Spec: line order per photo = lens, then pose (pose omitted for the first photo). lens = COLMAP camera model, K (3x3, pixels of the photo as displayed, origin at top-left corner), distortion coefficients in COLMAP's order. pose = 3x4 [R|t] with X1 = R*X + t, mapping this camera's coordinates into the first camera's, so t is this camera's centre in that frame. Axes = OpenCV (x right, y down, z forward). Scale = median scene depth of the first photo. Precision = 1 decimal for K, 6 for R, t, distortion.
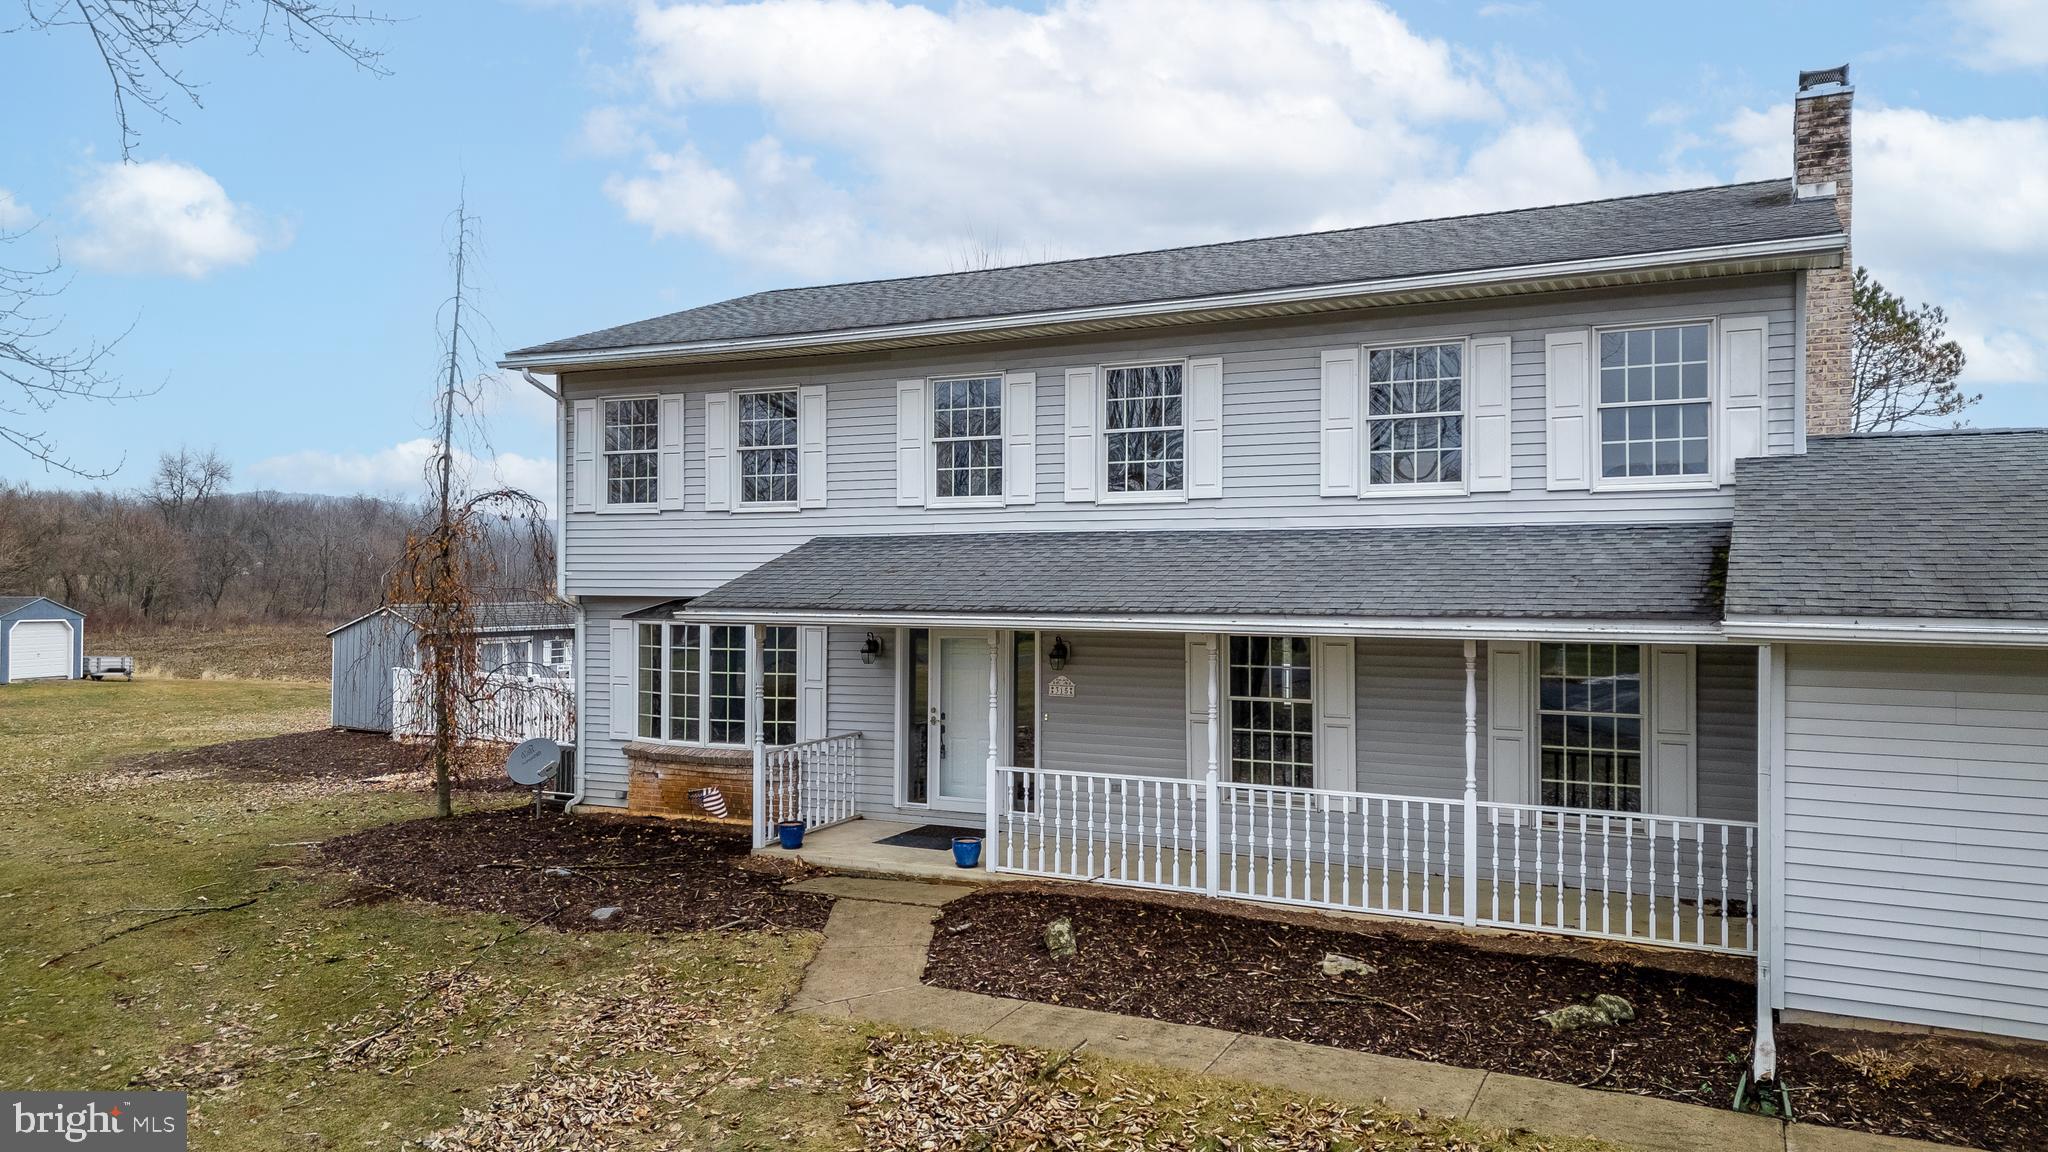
lens RADIAL K [[1419.0, 0, 1013.1], [0, 1419.0, 568.1], [0, 0, 1]] dist [0.036368, -0.014911]
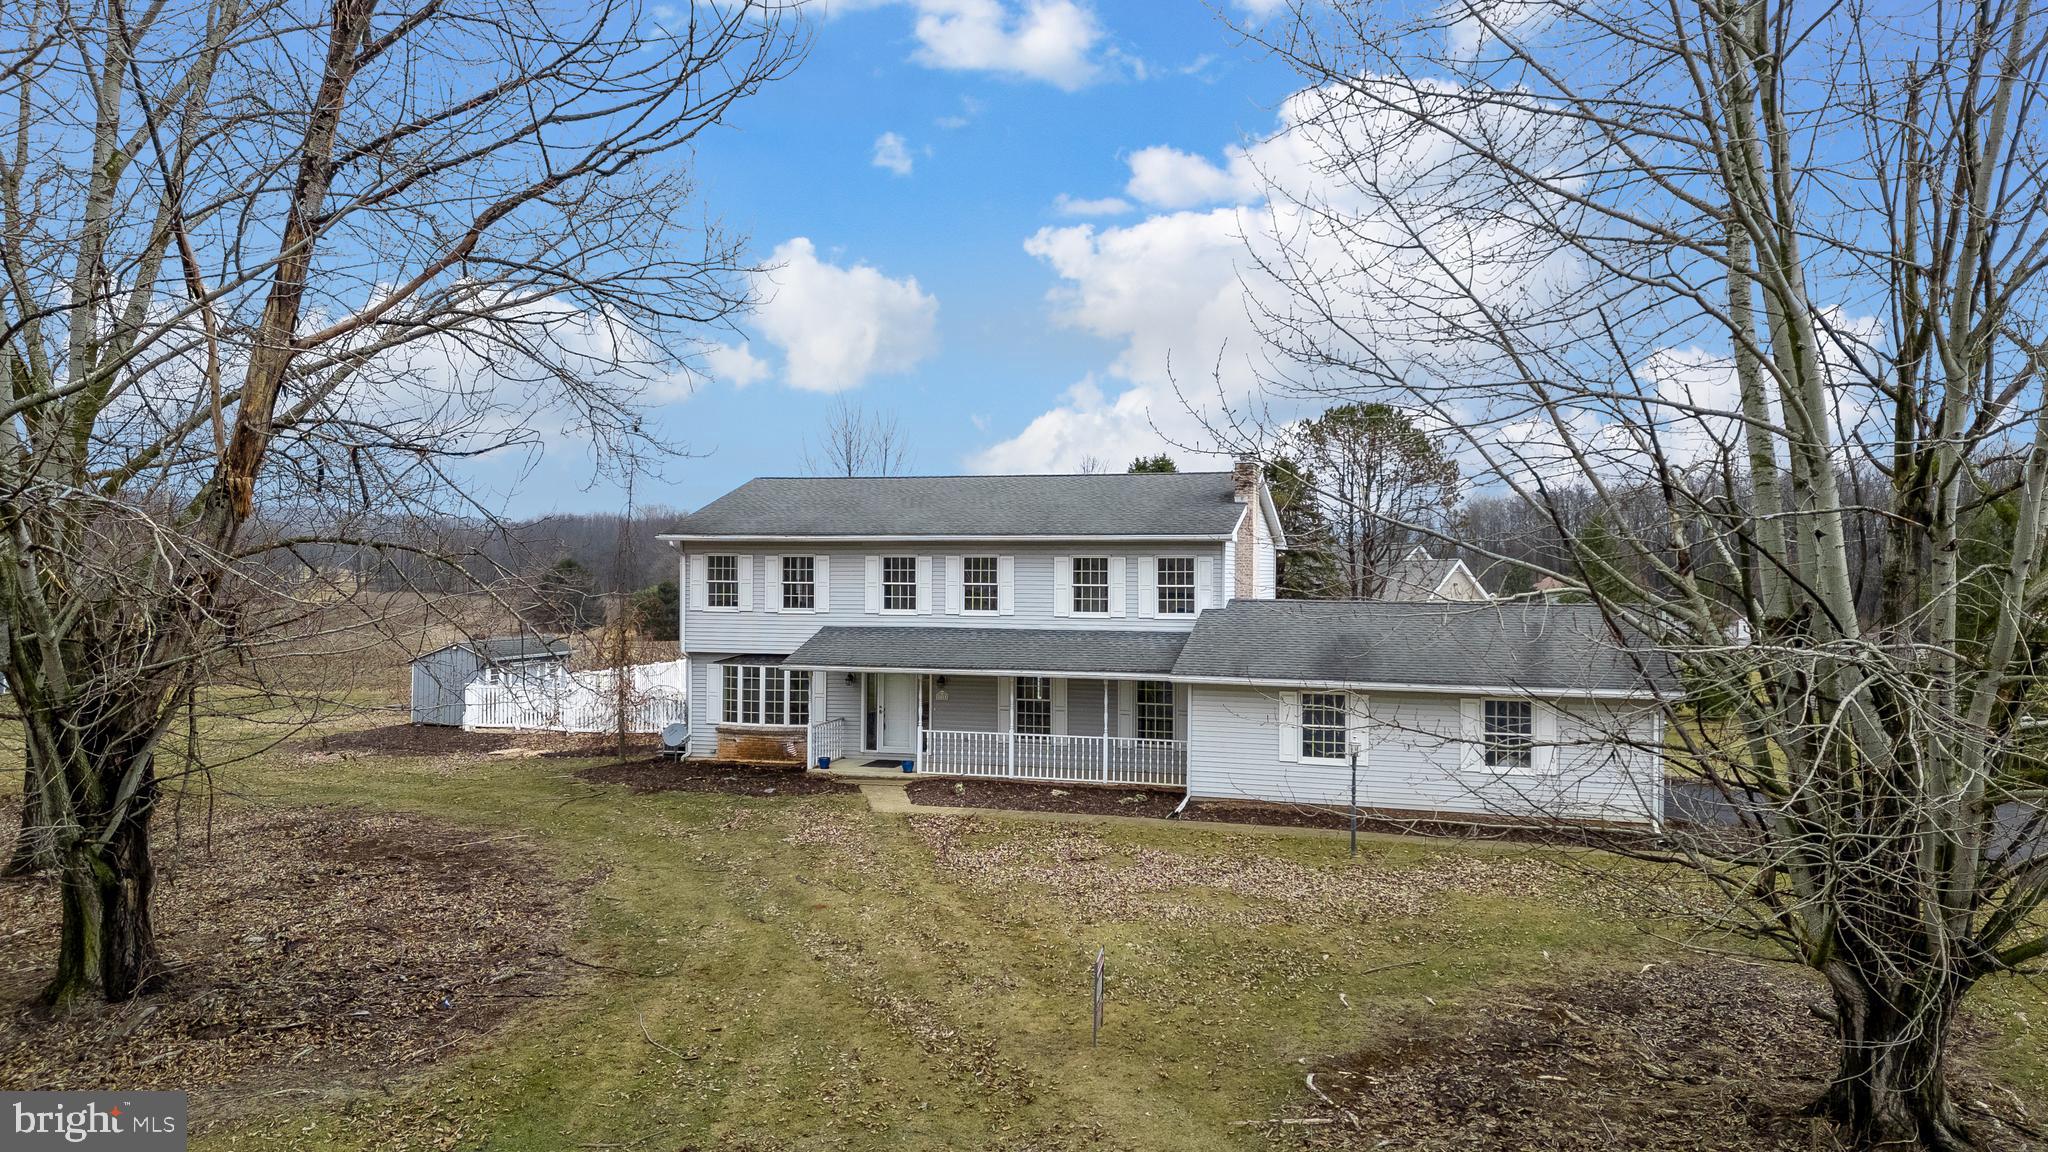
lens RADIAL K [[1419.0, 0, 1039.2], [0, 1419.0, 523.4], [0, 0, 1]] dist [0.036368, -0.014911]
pose [[0.981932, 0.008094, 0.189062, -0.242969], [-0.003666, 0.999711, -0.023756, -0.136294], [-0.189200, 0.022634, 0.981678, -1.249146]]
